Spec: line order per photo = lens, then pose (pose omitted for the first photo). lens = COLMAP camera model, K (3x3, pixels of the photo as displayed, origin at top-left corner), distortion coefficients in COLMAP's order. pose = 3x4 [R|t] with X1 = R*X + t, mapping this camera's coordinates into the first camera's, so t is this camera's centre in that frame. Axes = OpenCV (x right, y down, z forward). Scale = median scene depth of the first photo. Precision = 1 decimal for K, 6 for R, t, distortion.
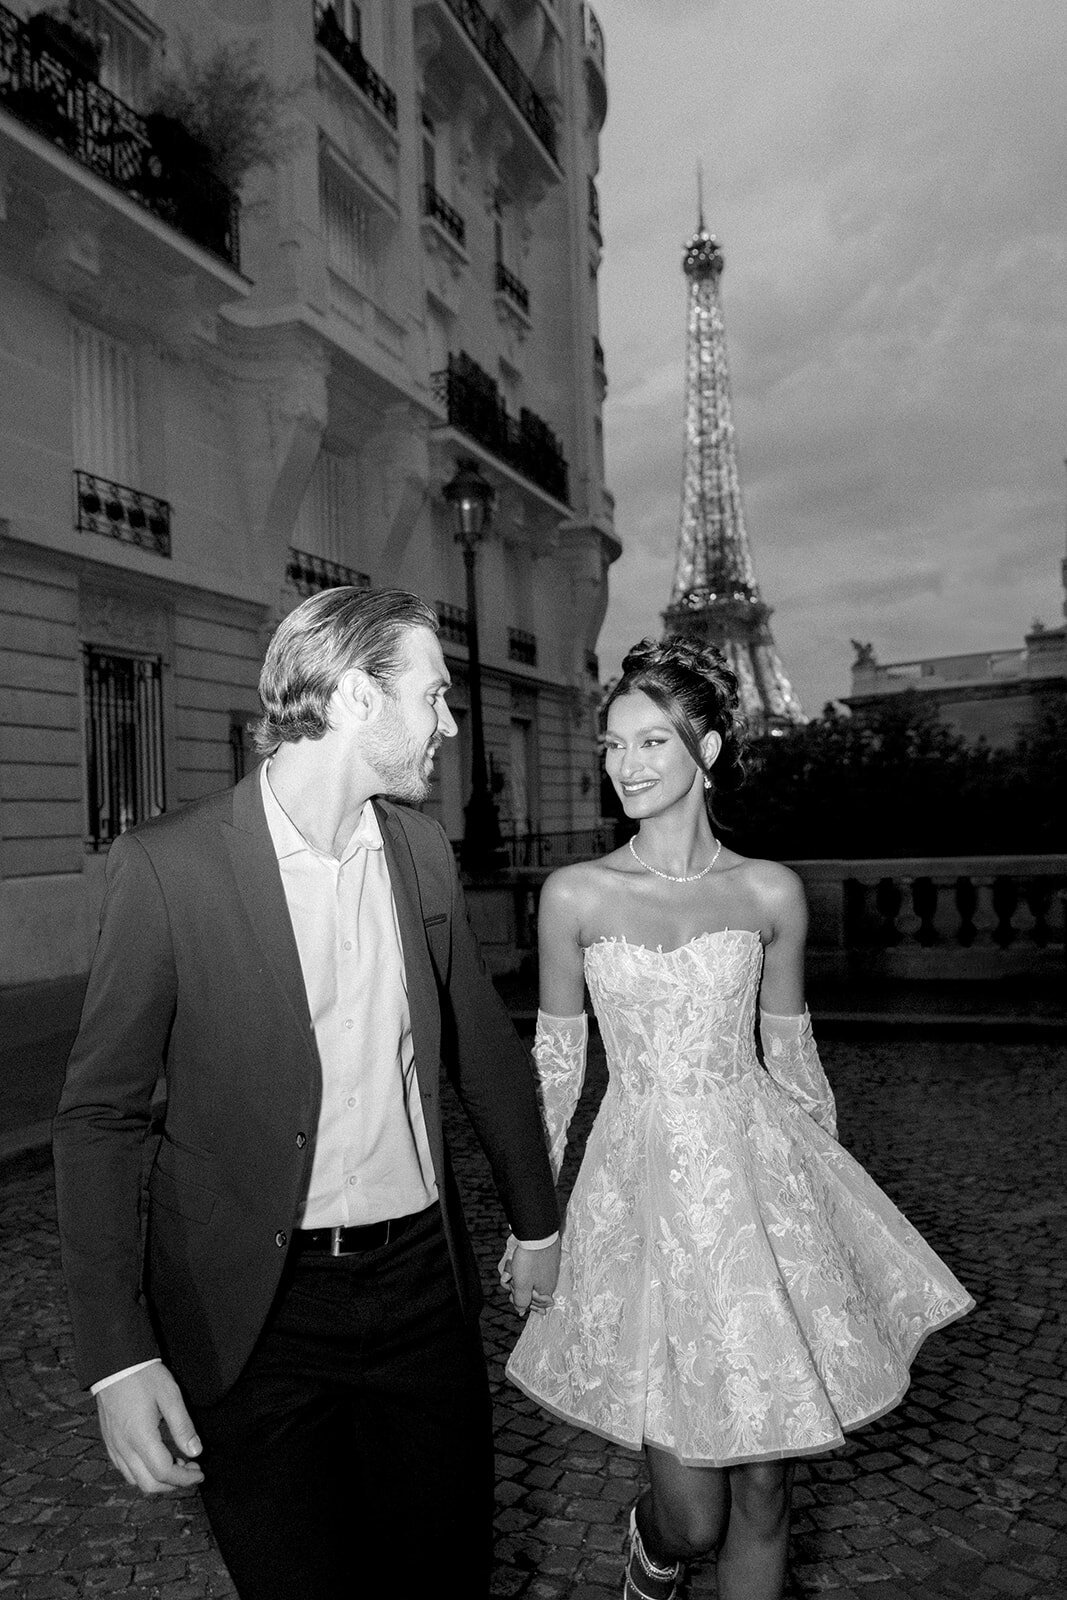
lens RADIAL K [[1163.6, 0, 505.8], [0, 1163.6, 806.4], [0, 0, 1]] dist [0.002595, -0.001095]
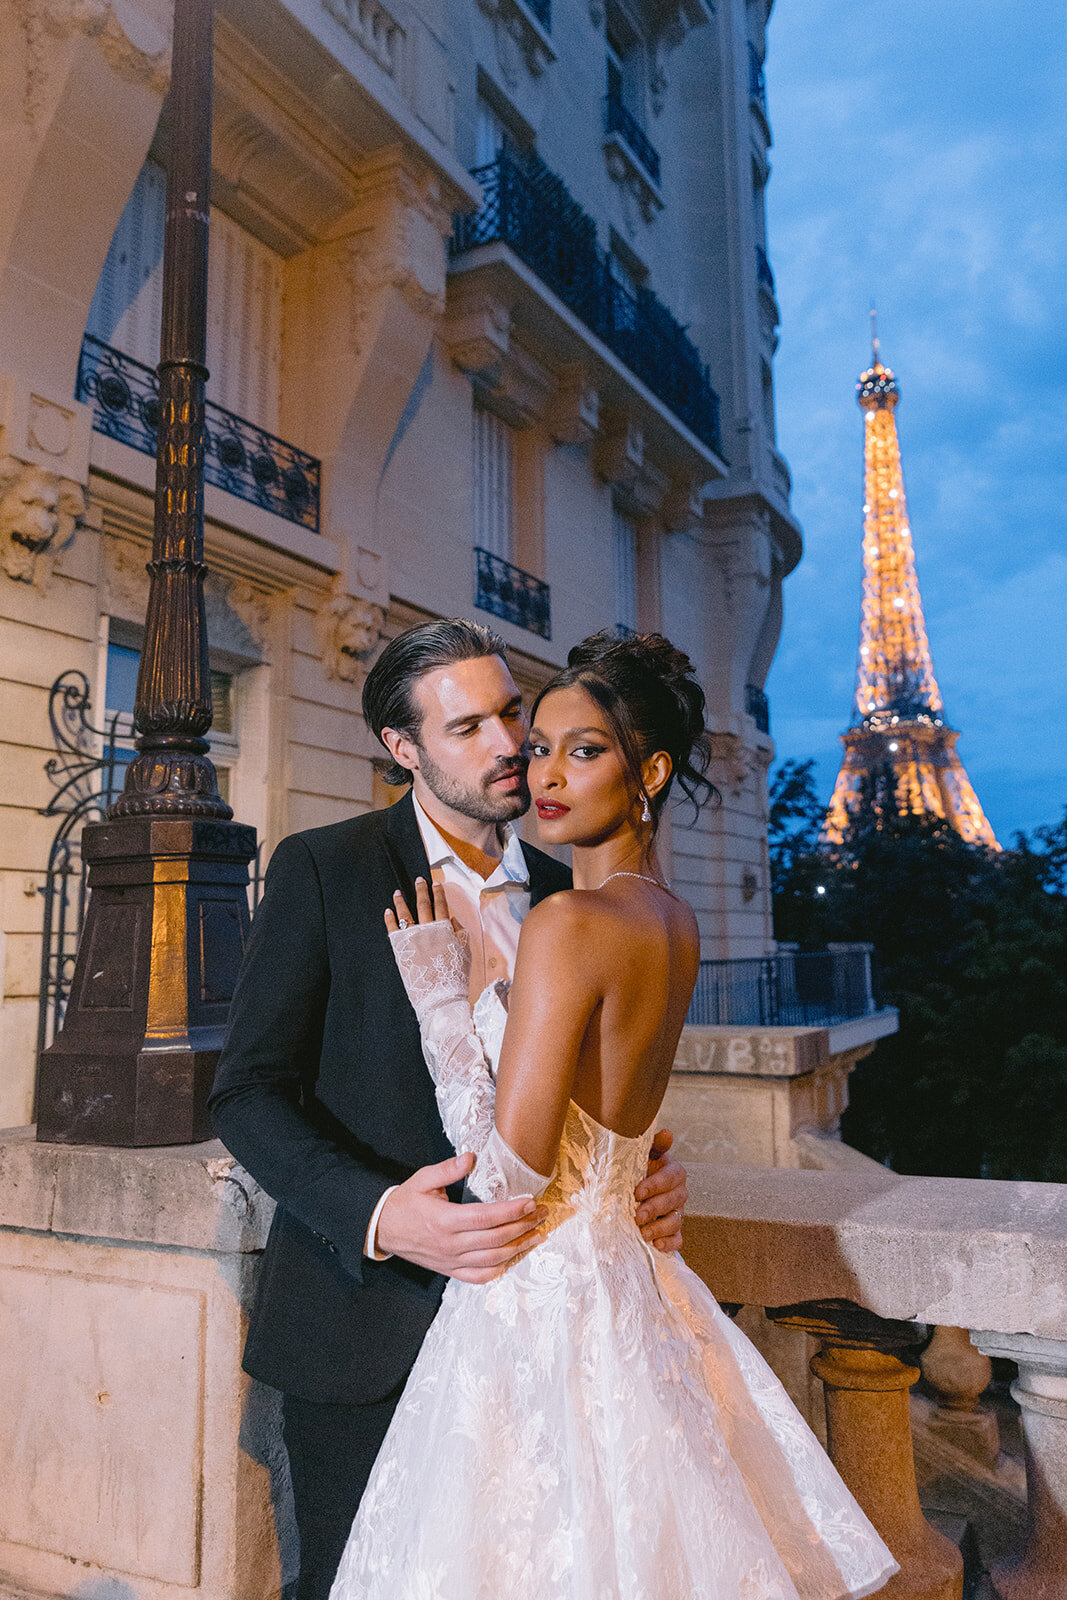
lens RADIAL K [[1175.1, 0, 563.7], [0, 1175.1, 798.1], [0, 0, 1]] dist [-0.000785, -0.000760]
pose [[0.995050, 0.003289, -0.099323, 0.028040], [-0.014758, 0.993261, -0.114958, 0.007719], [0.098276, 0.115855, 0.988392, 0.305931]]
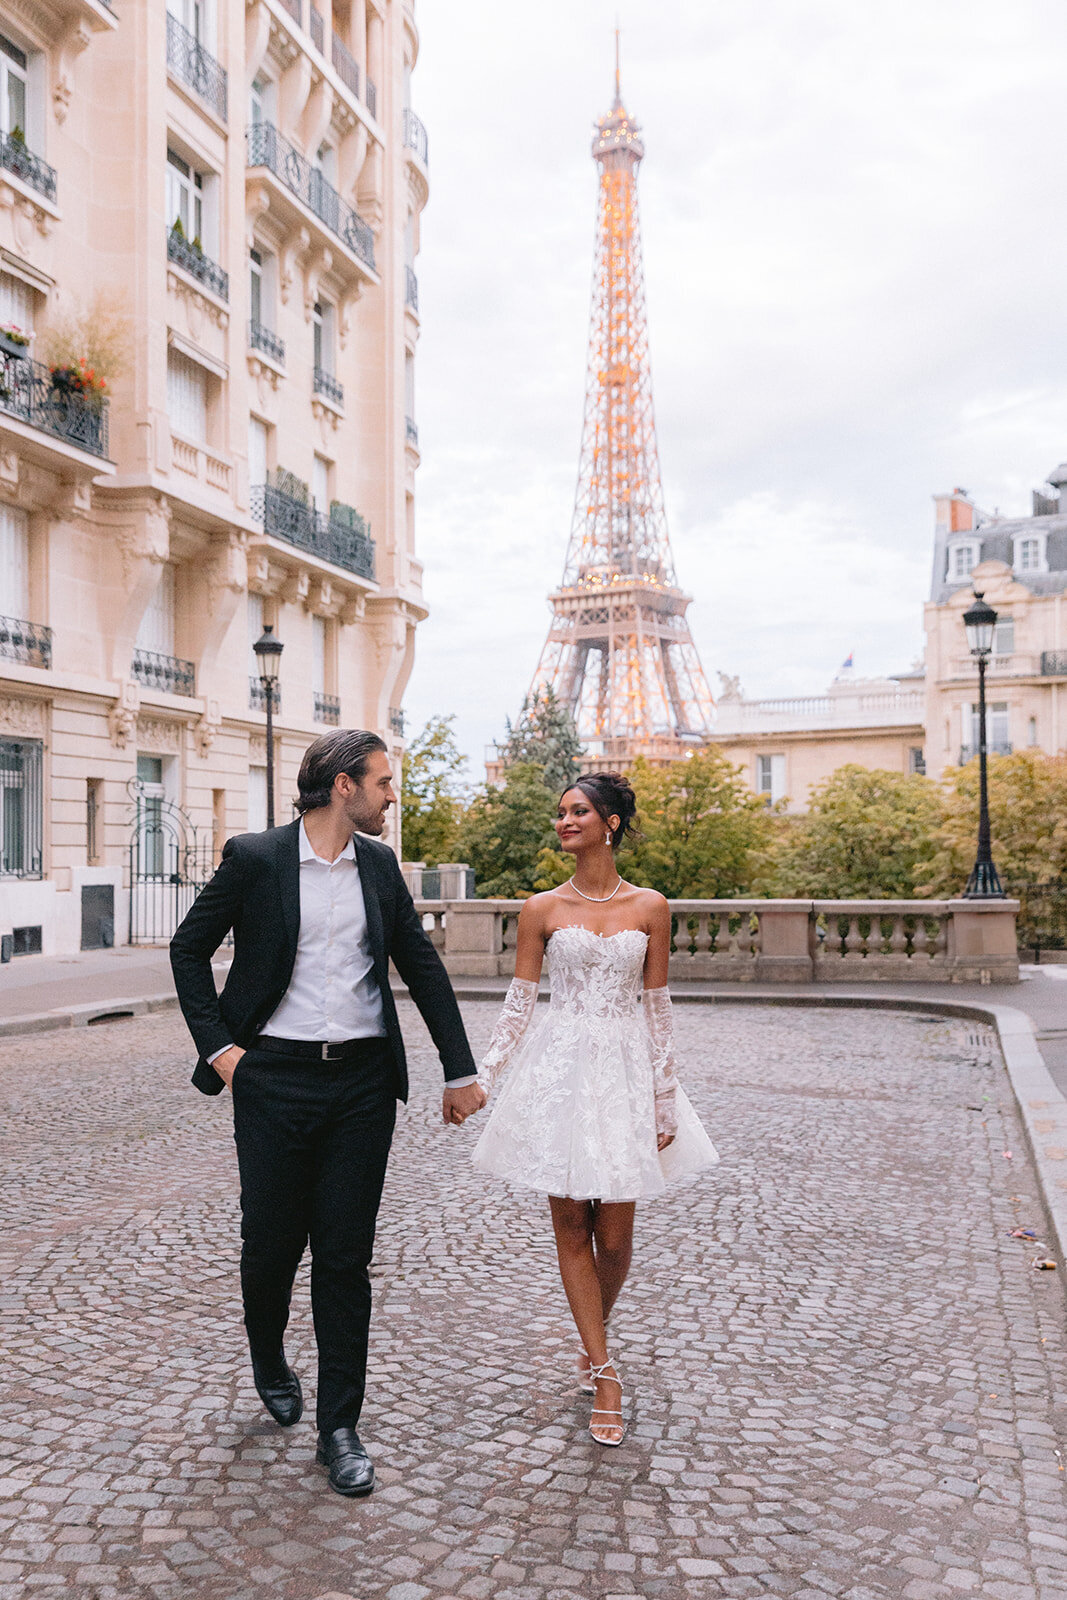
lens RADIAL K [[1565.4, 0, 560.7], [0, 1565.4, 801.2], [0, 0, 1]] dist [0.006744, 0.016729]
pose [[0.989994, 0.030333, 0.137813, 0.025908], [-0.026716, 0.999250, -0.028018, -0.009908], [-0.138559, 0.024056, 0.990062, -0.417481]]
